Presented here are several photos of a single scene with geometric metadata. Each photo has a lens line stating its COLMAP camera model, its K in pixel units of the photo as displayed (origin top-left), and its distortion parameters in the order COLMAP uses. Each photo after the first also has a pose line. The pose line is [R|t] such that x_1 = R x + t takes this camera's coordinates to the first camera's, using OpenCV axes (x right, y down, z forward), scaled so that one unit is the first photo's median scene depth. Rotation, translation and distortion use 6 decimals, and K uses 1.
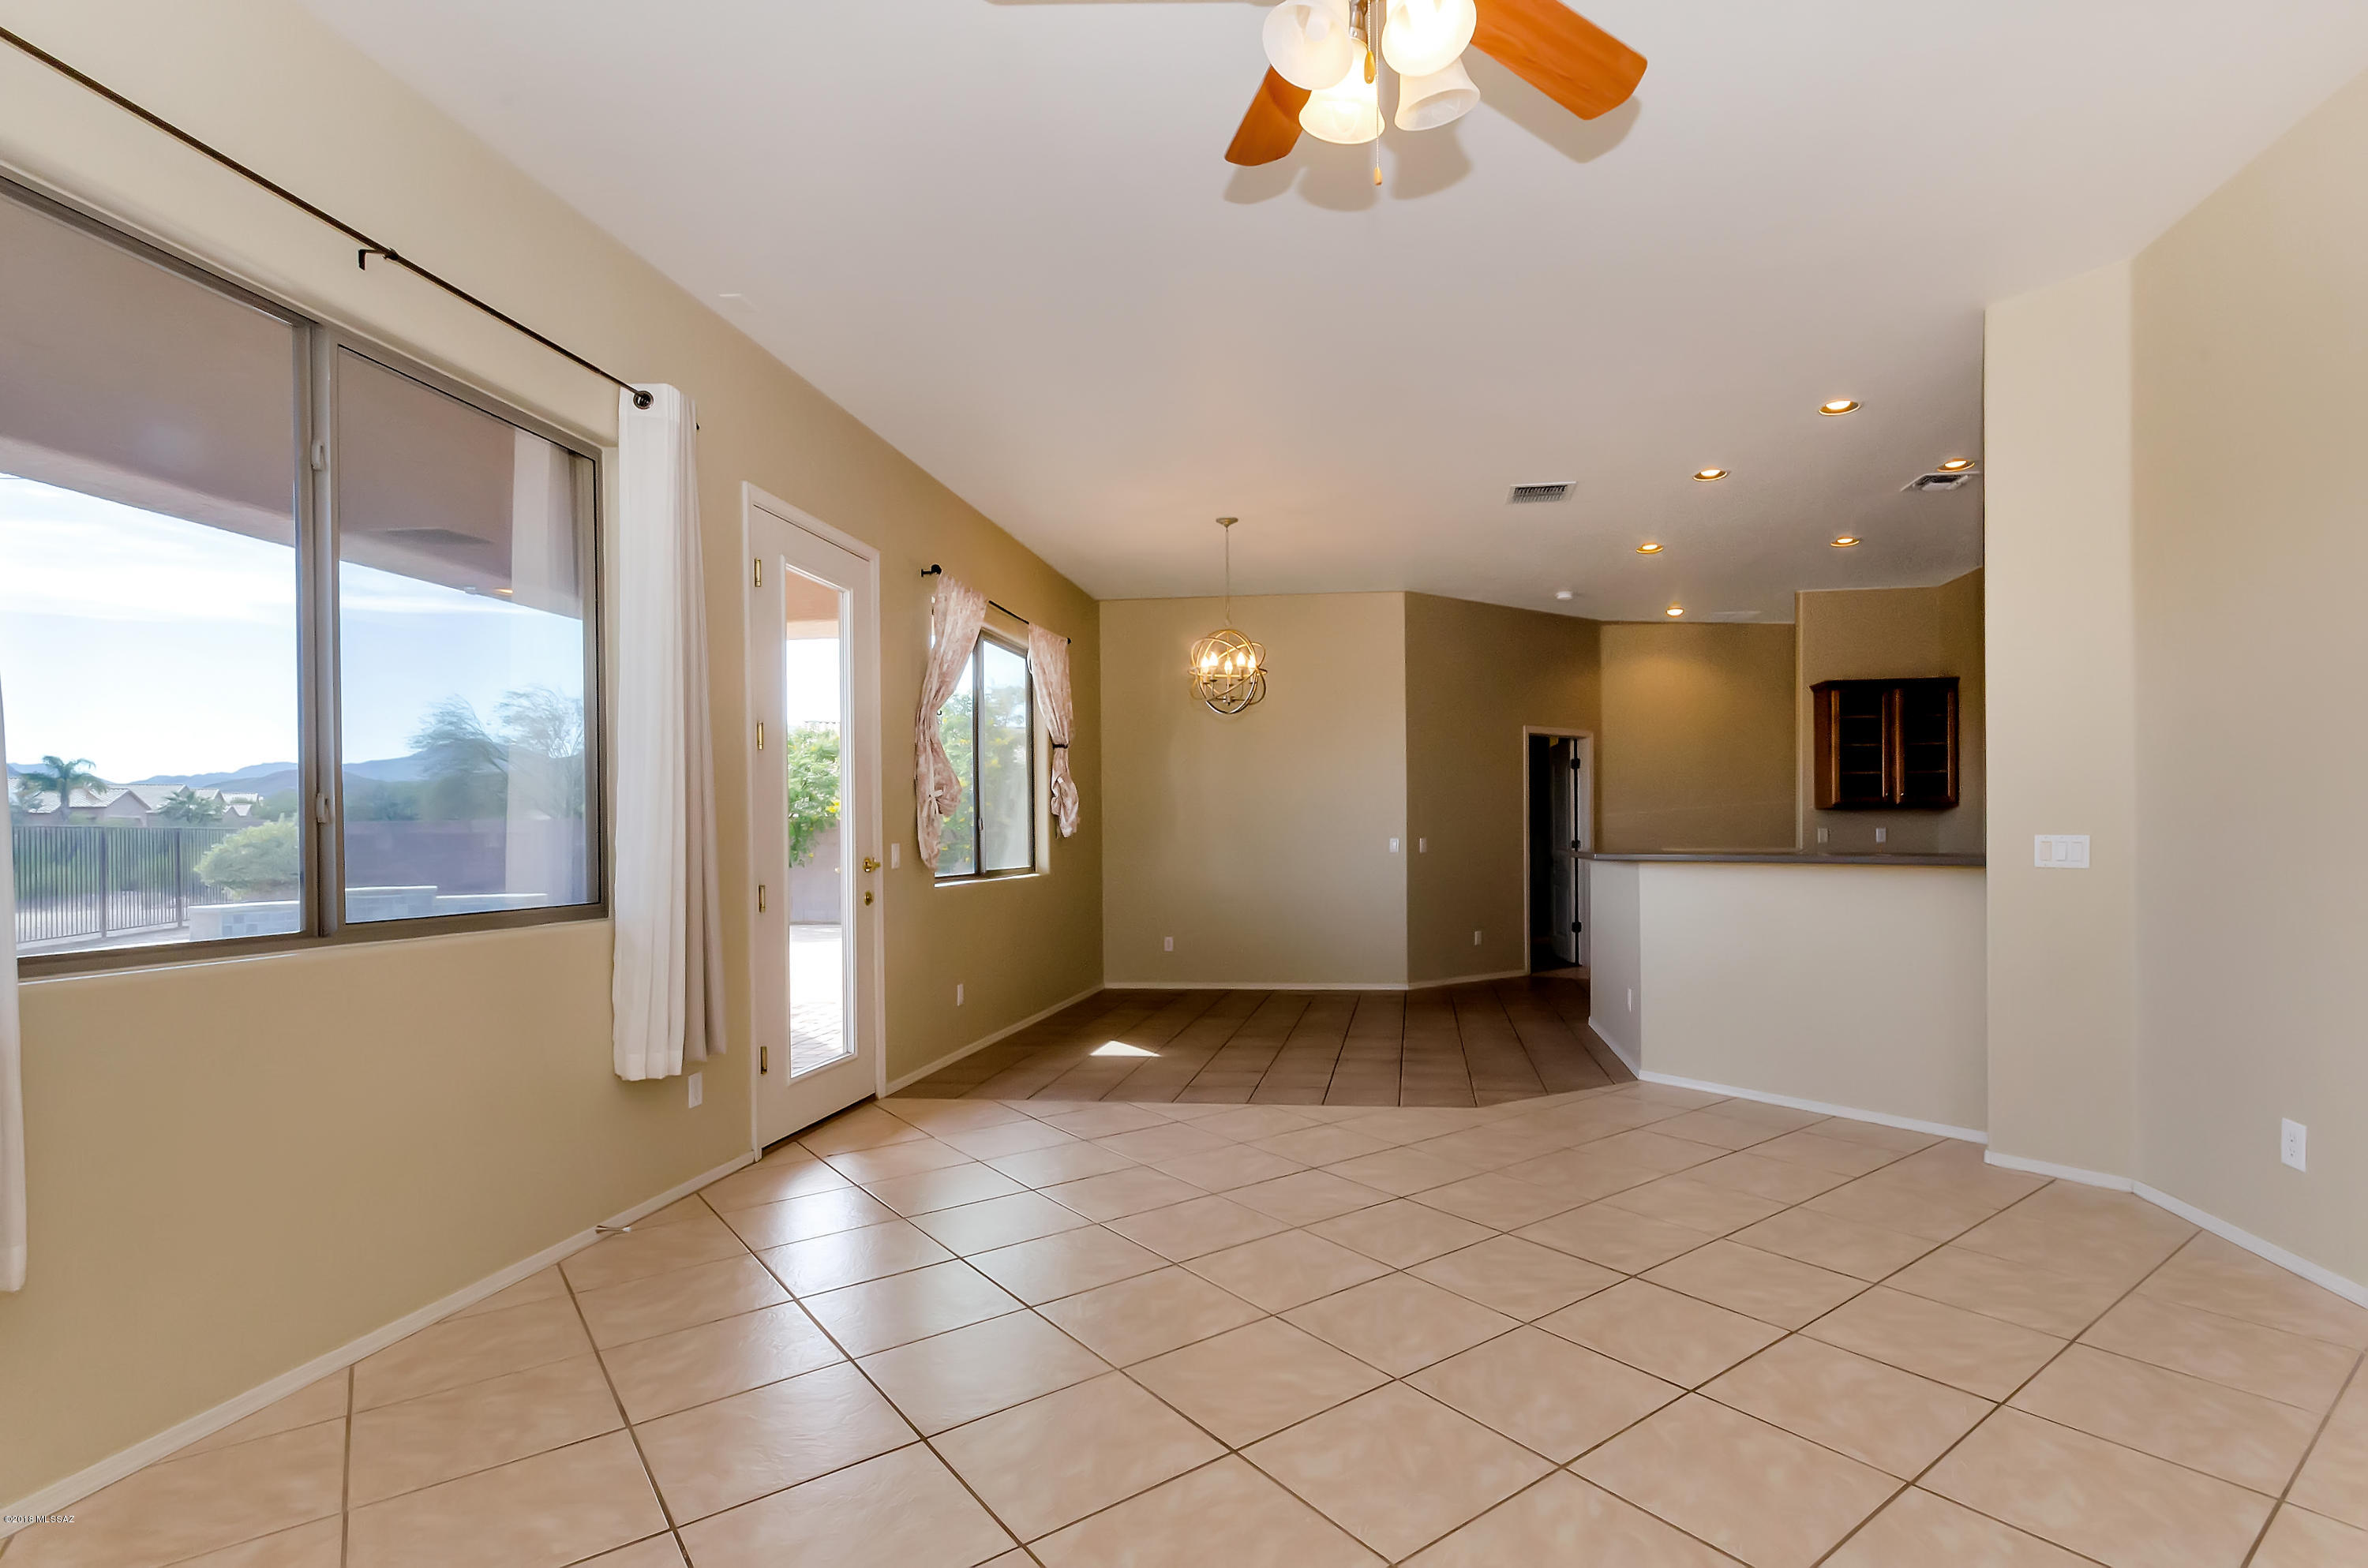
lens RADIAL K [[1116.8, 0, 1180.3], [0, 1116.8, 841.4], [0, 0, 1]] dist [0.001118, 0.000773]
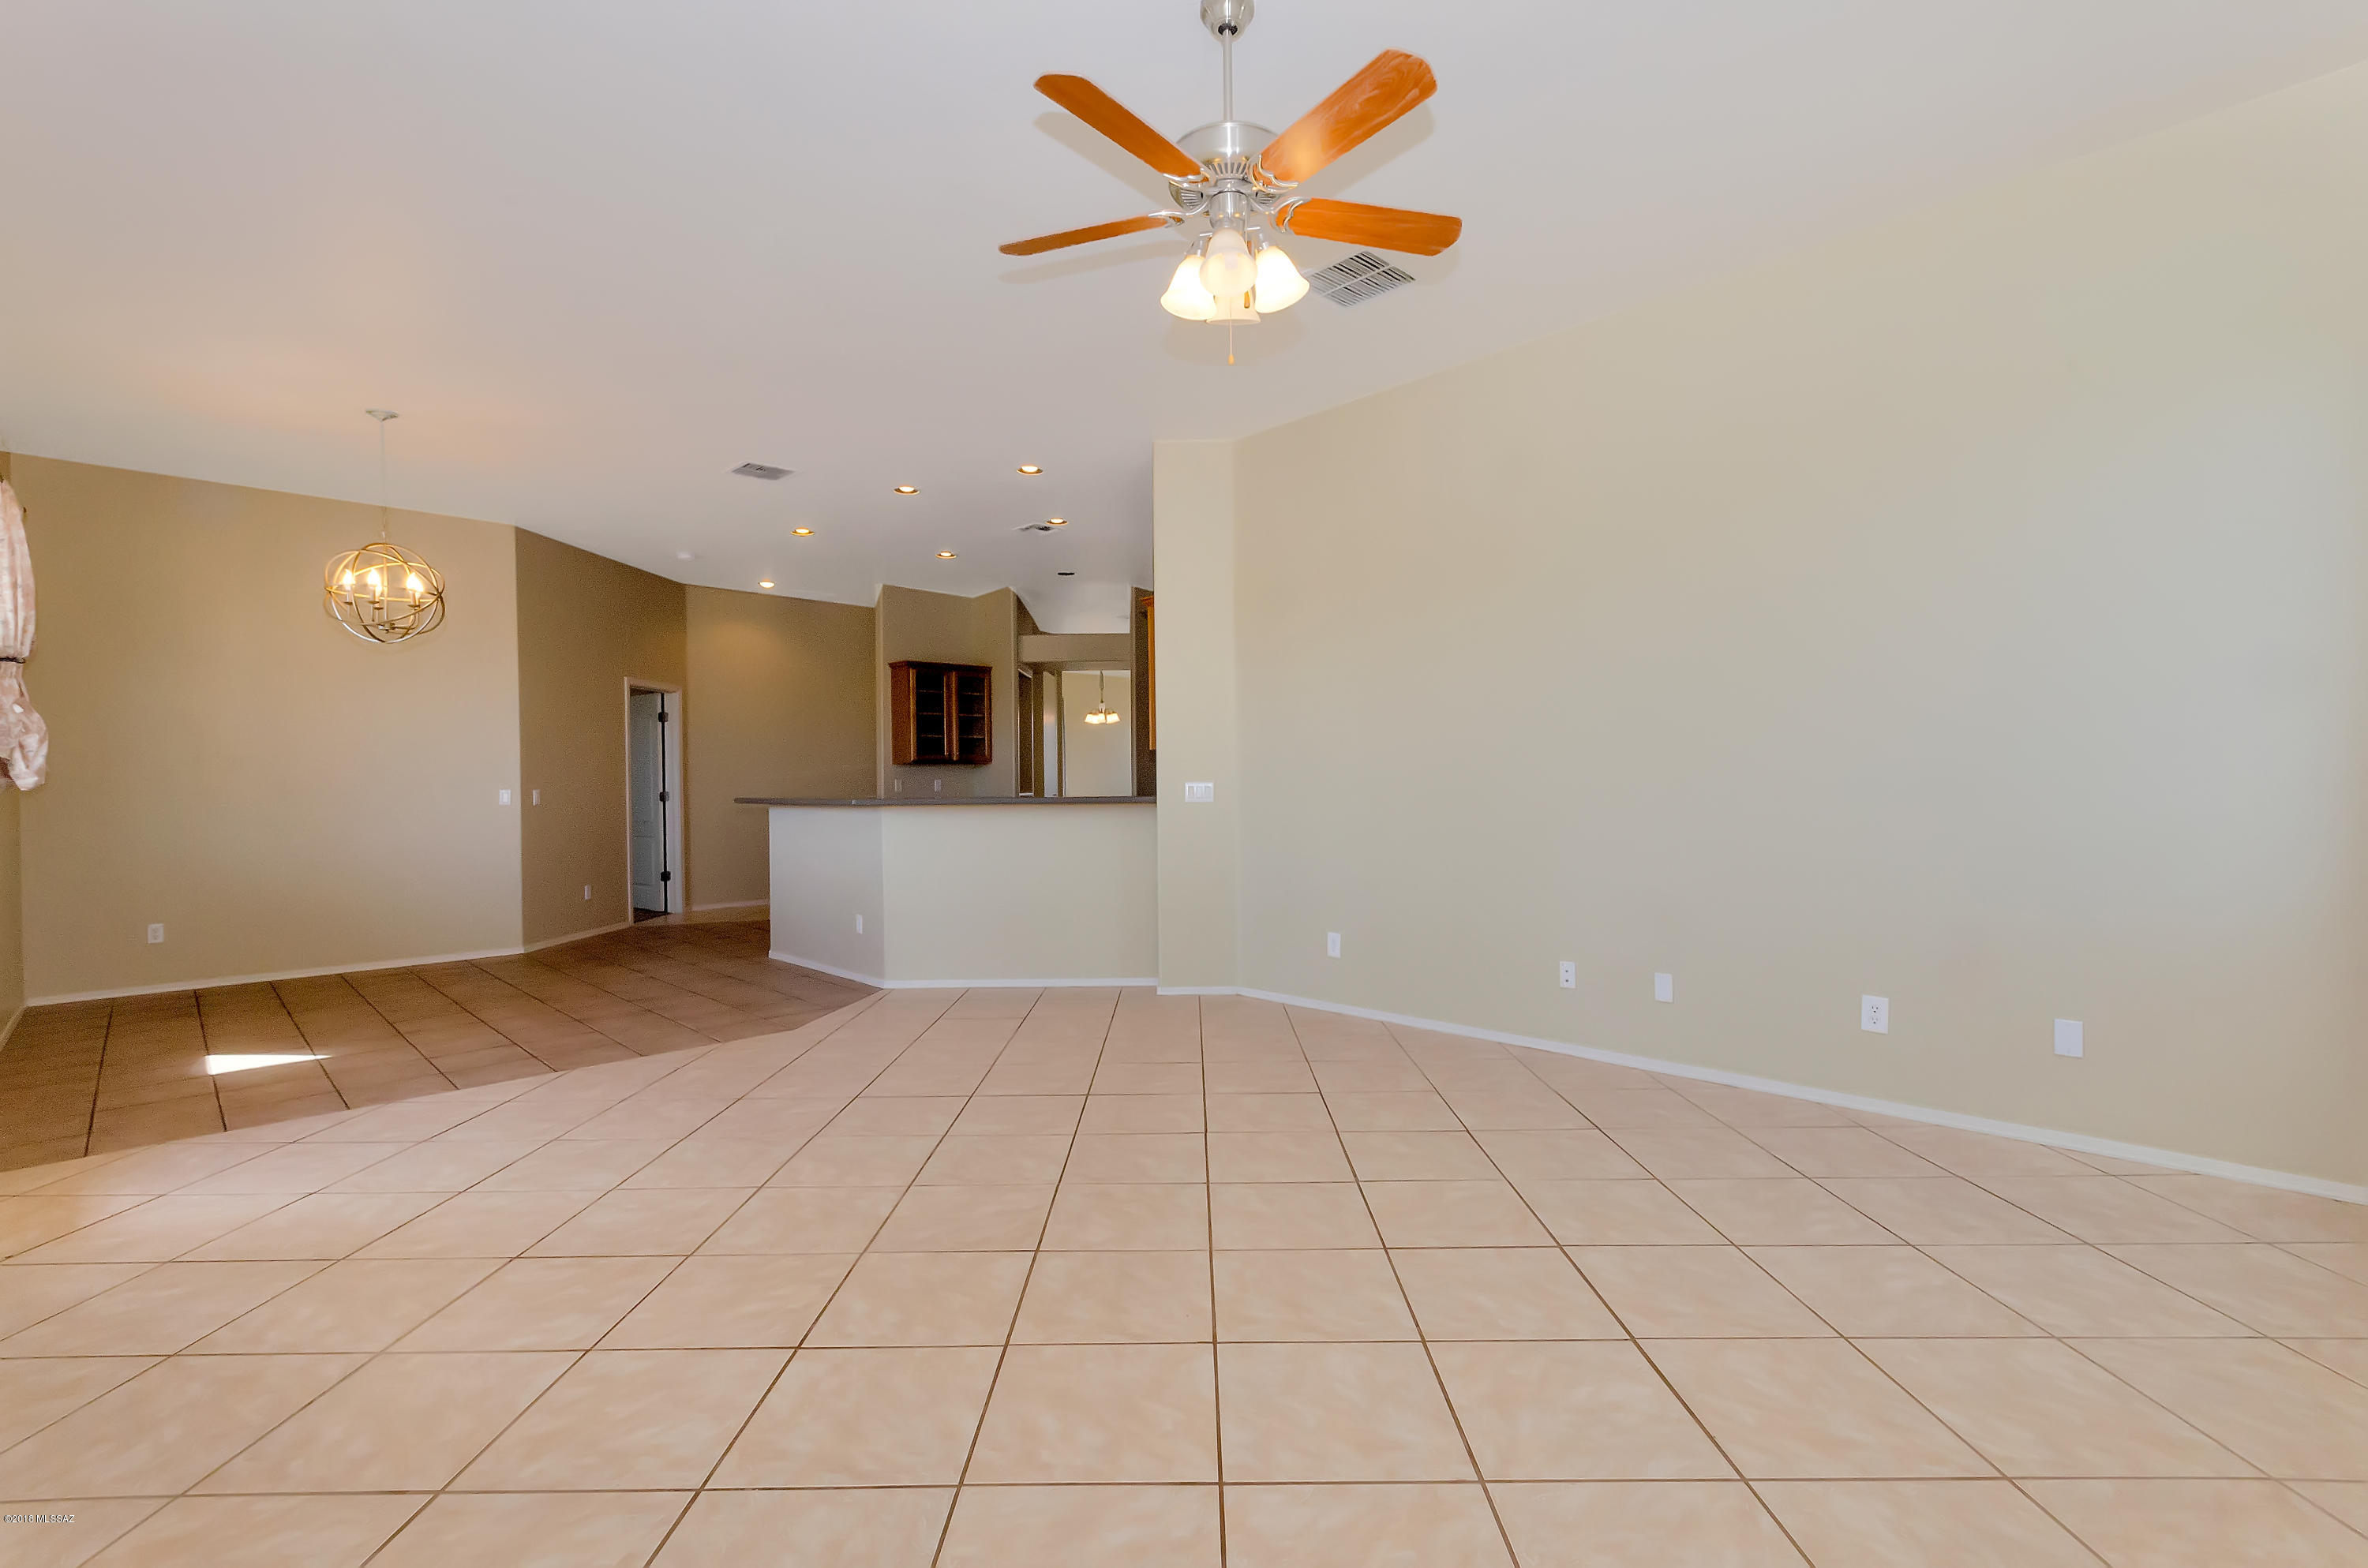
lens RADIAL K [[1066.8, 0, 1184.0], [0, 1066.8, 784.0], [0, 0, 1]] dist [0.000290, 0.000653]
pose [[0.634328, -0.001706, 0.773062, -0.142134], [0.009017, 0.999946, -0.005192, 0.001885], [-0.773012, 0.010263, 0.634309, 0.013698]]
